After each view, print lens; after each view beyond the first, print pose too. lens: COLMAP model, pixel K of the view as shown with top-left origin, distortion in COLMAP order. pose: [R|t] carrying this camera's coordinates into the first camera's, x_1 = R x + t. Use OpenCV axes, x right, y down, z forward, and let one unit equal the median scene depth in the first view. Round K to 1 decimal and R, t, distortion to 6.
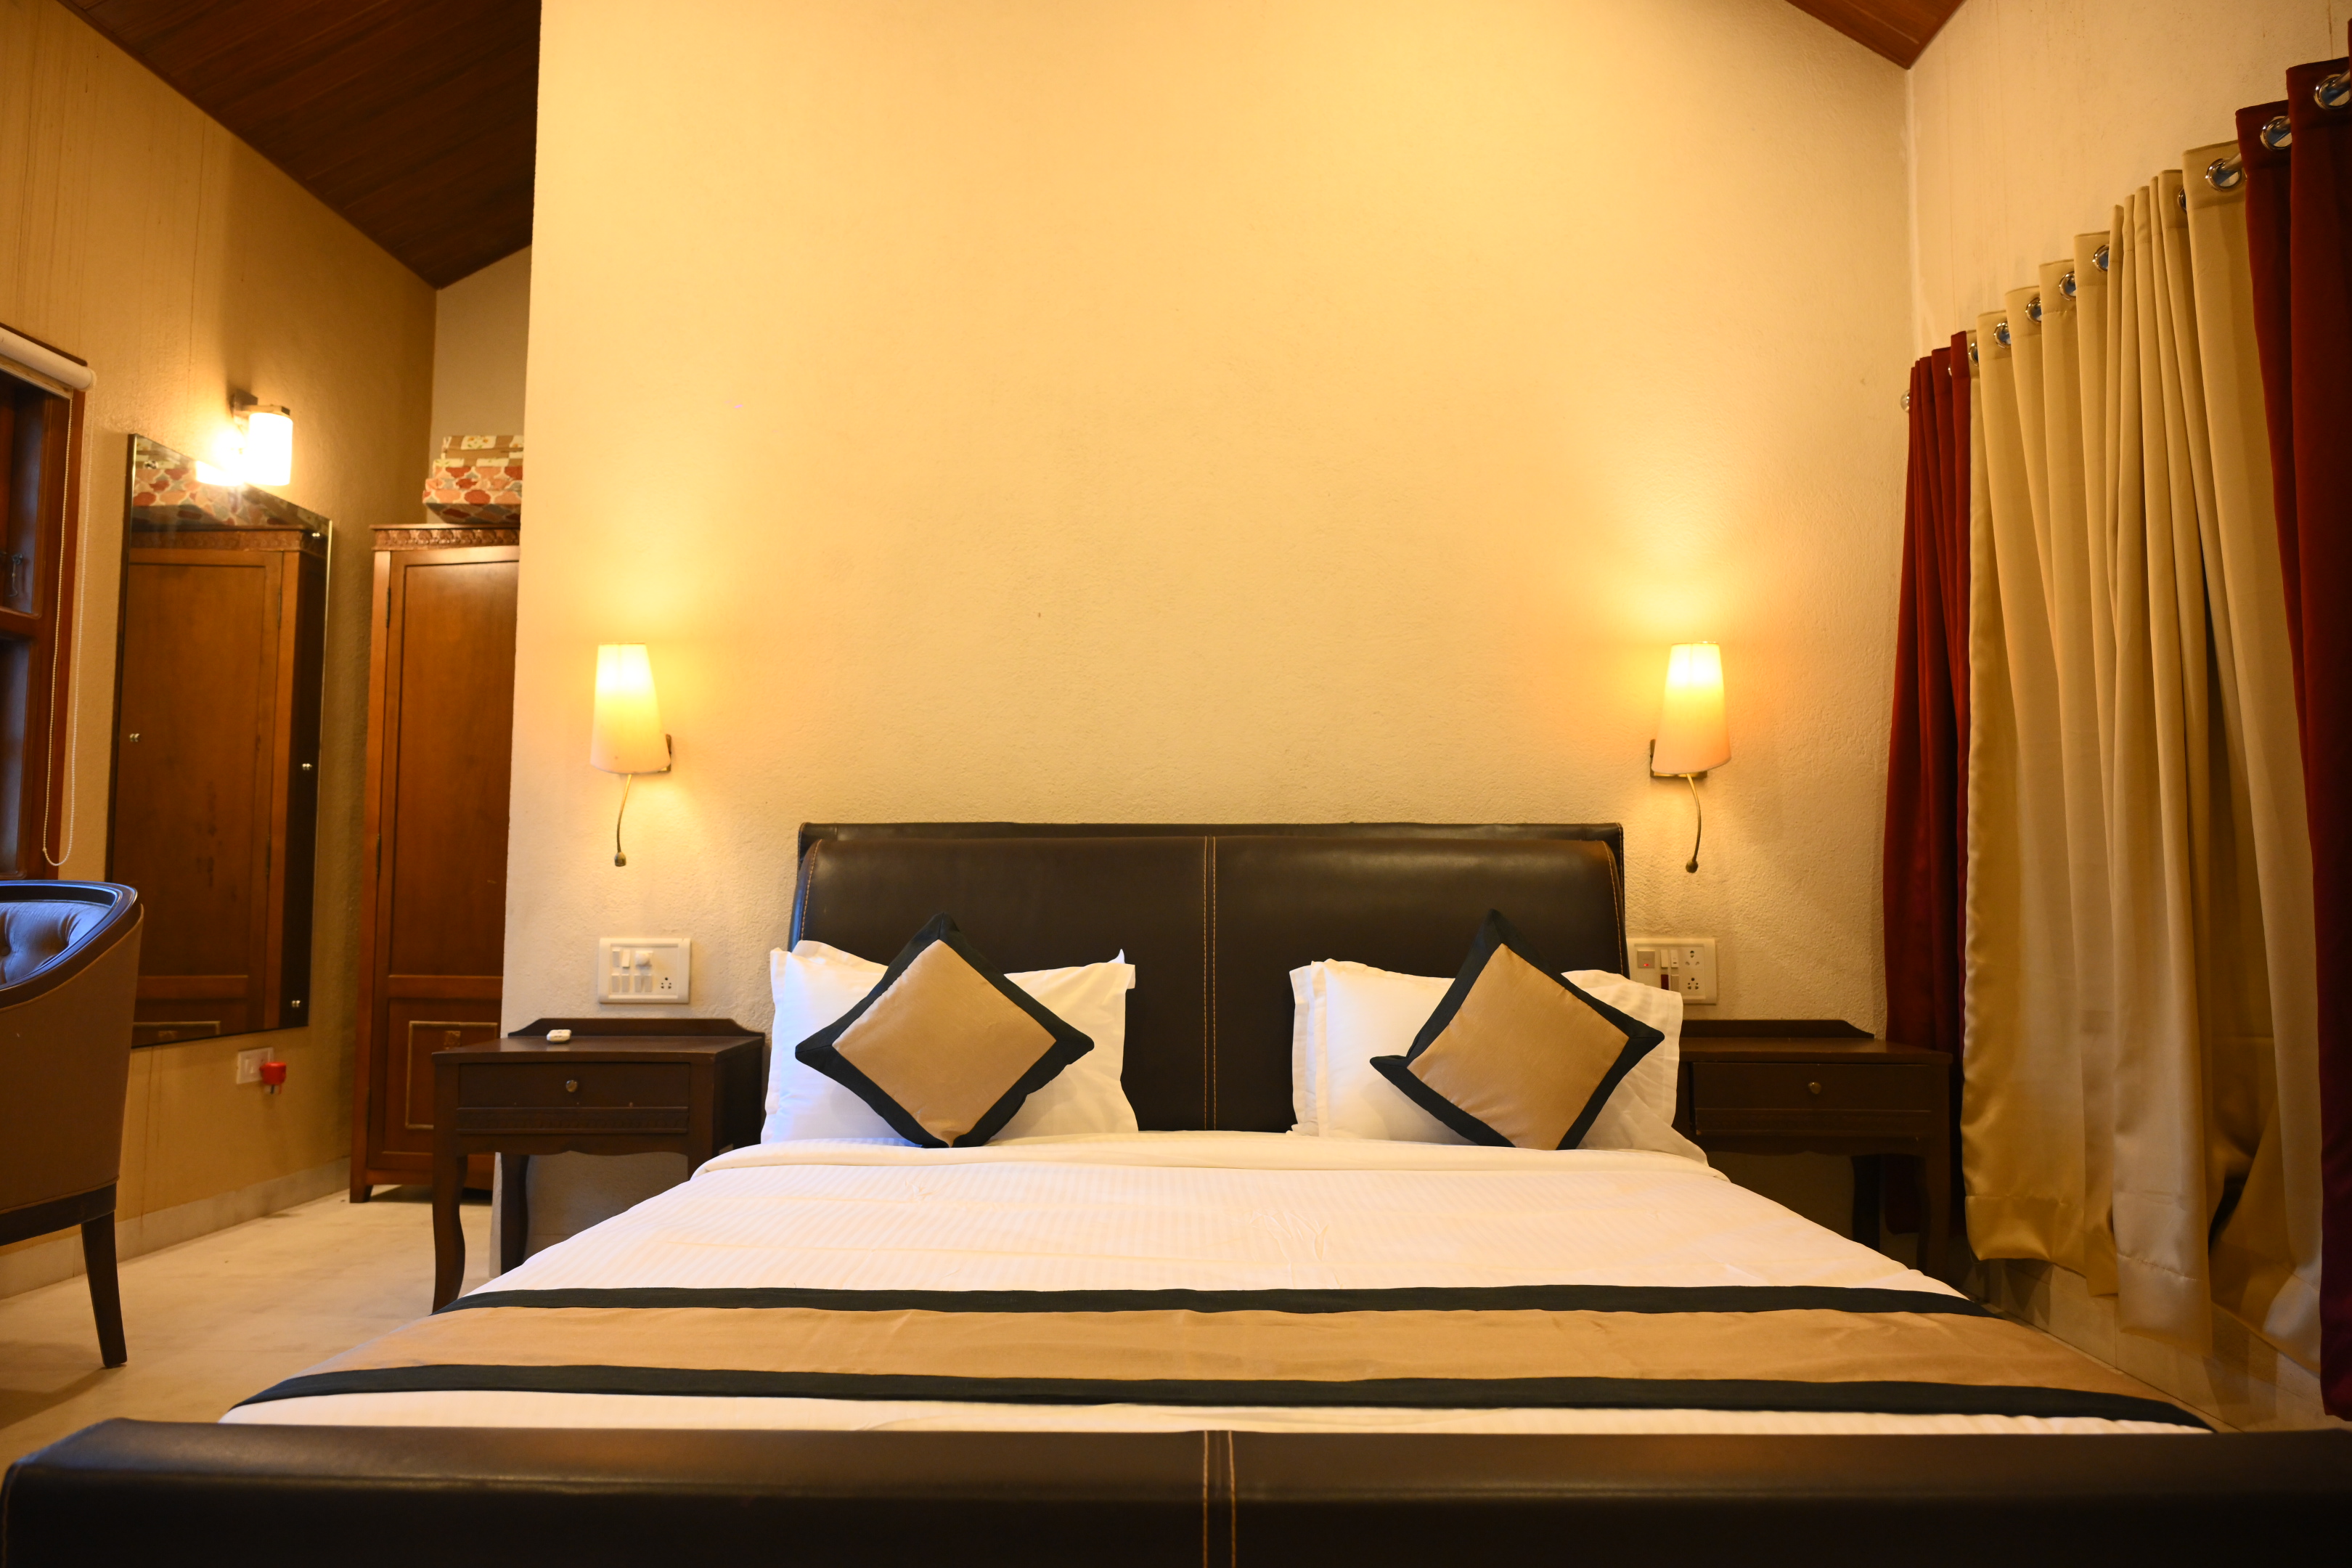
lens RADIAL K [[1546.3, 0, 1176.0], [0, 1546.3, 784.0], [0, 0, 1]] dist [-0.001703, -0.001358]
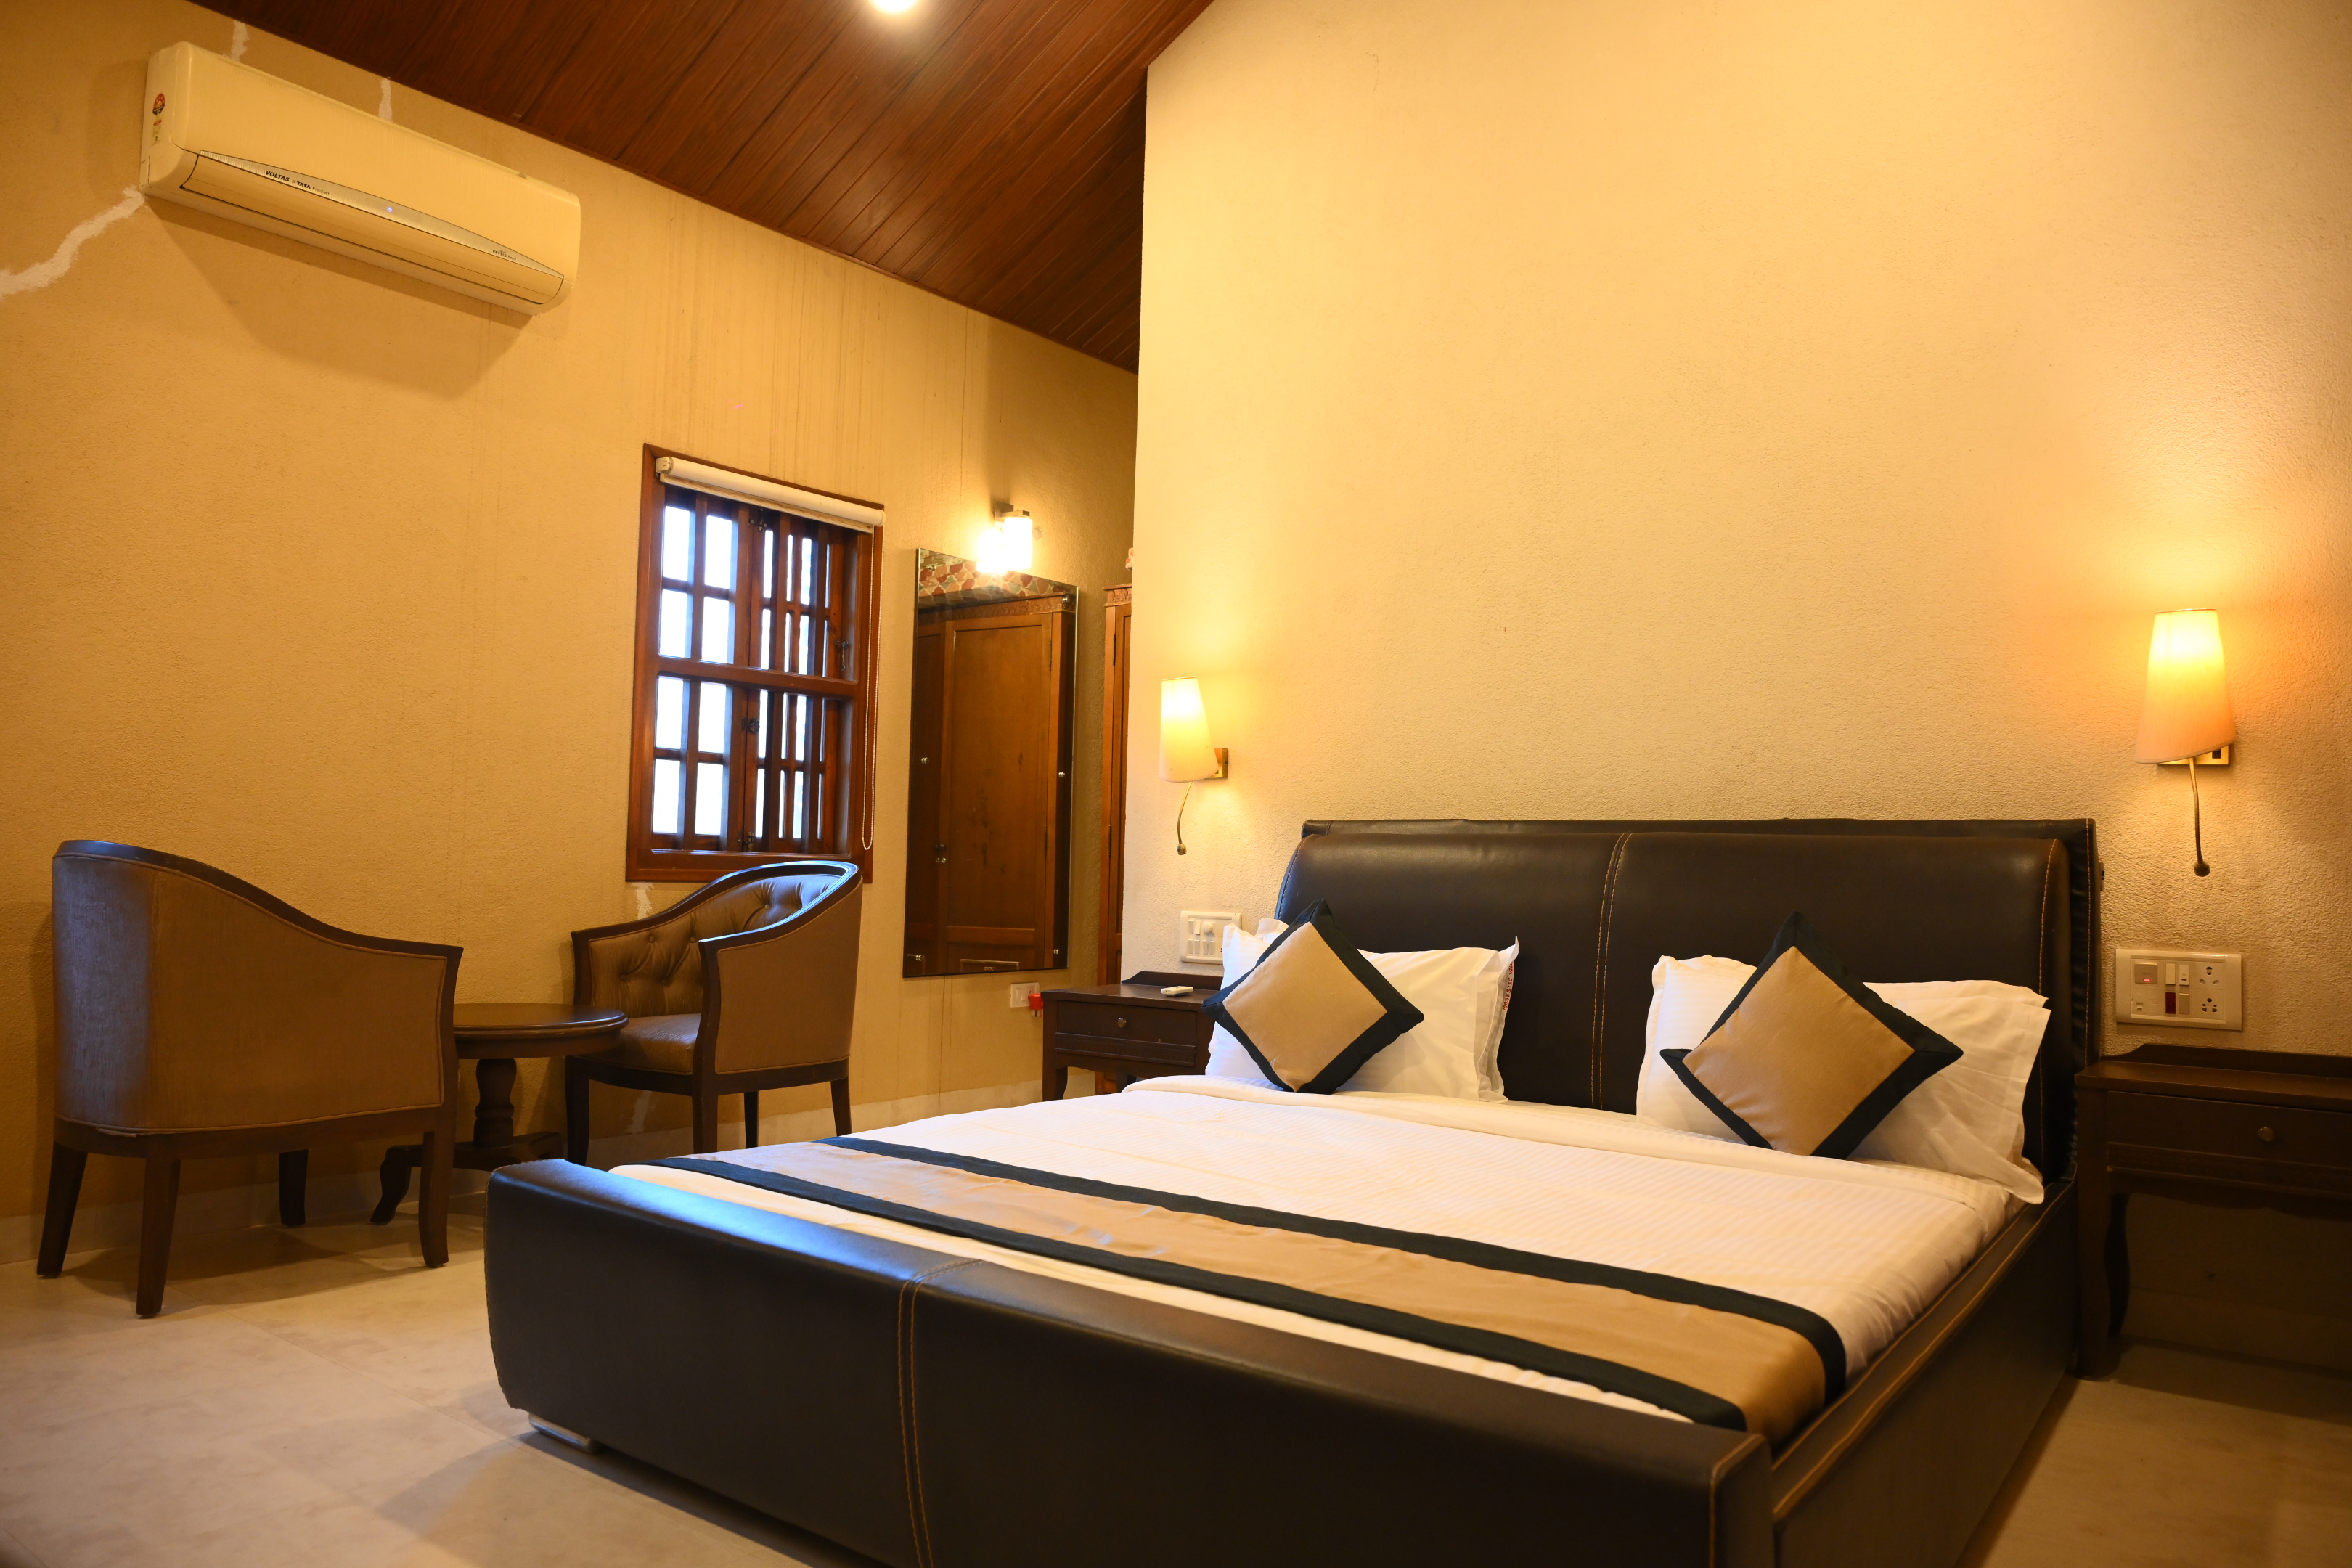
lens RADIAL K [[1546.3, 0, 1176.0], [0, 1546.3, 784.0], [0, 0, 1]] dist [-0.001703, -0.001358]
pose [[0.810159, -0.015118, -0.586015, 0.373408], [0.025974, 0.999611, 0.010120, -0.017305], [0.585634, -0.023420, 0.810237, -0.029207]]
